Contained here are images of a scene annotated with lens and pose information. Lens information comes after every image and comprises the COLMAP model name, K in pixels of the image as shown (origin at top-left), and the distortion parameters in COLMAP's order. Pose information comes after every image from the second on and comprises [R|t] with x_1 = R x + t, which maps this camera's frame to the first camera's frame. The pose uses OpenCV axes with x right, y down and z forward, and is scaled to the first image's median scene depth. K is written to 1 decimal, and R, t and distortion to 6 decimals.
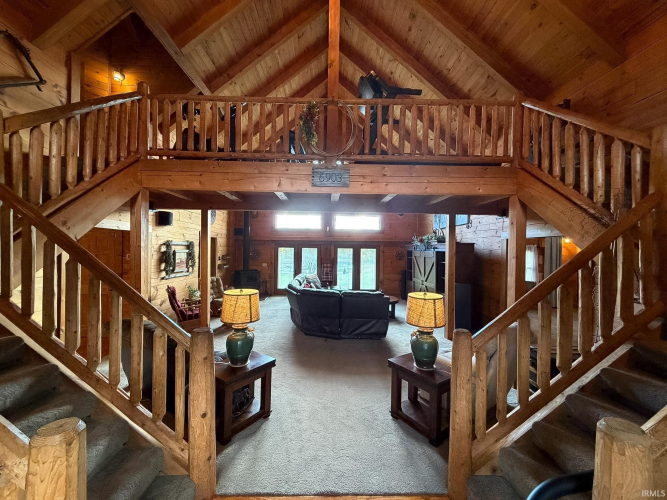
lens RADIAL K [[266.3, 0, 333.7], [0, 266.3, 249.2], [0, 0, 1]] dist [-0.000017, -0.000066]
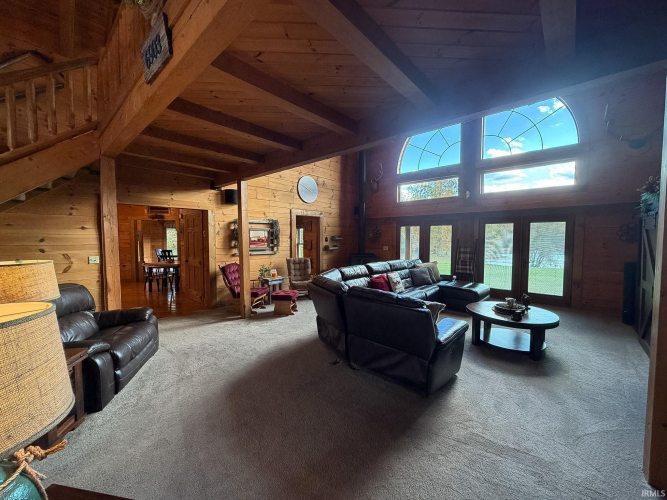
lens RADIAL K [[266.3, 0, 330.7], [0, 266.3, 249.3], [0, 0, 1]] dist [-0.000017, -0.000066]
pose [[0.710544, 0.019066, -0.703394, 0.211084], [0.012245, 0.999146, 0.039452, 0.028649], [0.703546, -0.036645, 0.709705, 0.298394]]
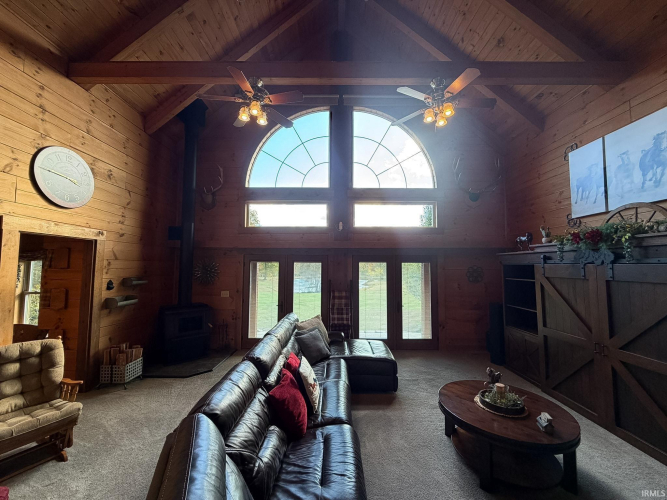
lens RADIAL K [[266.3, 0, 330.8], [0, 266.3, 250.1], [0, 0, 1]] dist [-0.000017, -0.000066]
pose [[0.998650, -0.013370, -0.050203, -0.016830], [0.010297, 0.998086, -0.060974, 0.004652], [0.050922, 0.060374, 0.996876, 0.480477]]
